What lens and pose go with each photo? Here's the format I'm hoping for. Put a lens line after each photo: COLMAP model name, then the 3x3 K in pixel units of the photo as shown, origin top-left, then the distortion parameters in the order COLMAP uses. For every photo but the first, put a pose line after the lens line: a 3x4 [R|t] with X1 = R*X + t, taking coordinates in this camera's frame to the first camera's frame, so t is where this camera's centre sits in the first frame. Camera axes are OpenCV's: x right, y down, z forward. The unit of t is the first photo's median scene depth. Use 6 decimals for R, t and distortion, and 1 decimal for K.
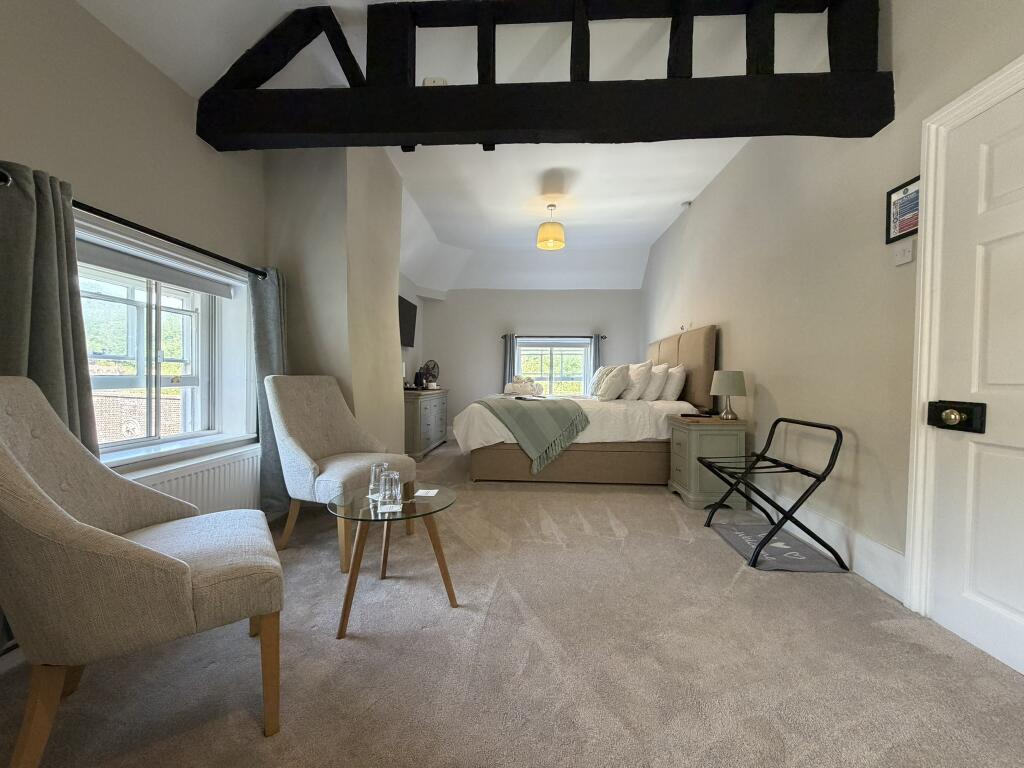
lens RADIAL K [[411.2, 0, 512.0], [0, 411.2, 384.0], [0, 0, 1]] dist [-0.000397, 0.000035]
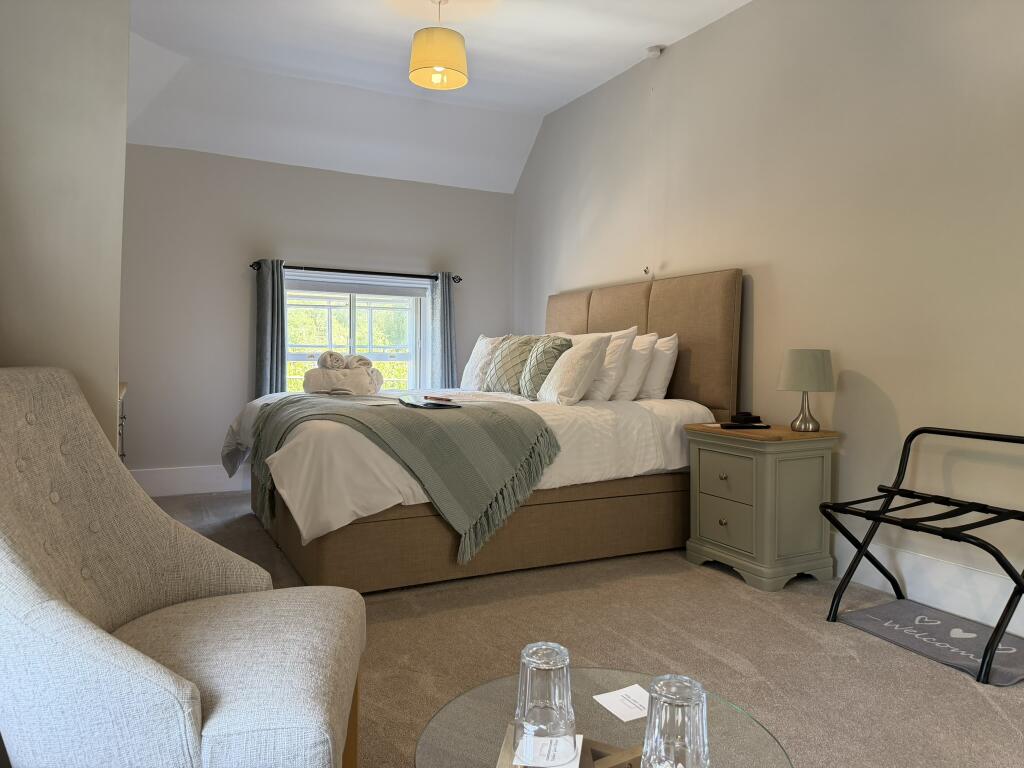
lens RADIAL K [[718.4, 0, 512.0], [0, 718.4, 384.0], [0, 0, 1]] dist [0.092496, -0.120812]
pose [[0.864848, -0.020676, 0.501607, -0.307349], [0.003751, 0.999390, 0.034726, -0.016491], [-0.502019, -0.028151, 0.864398, 0.258963]]
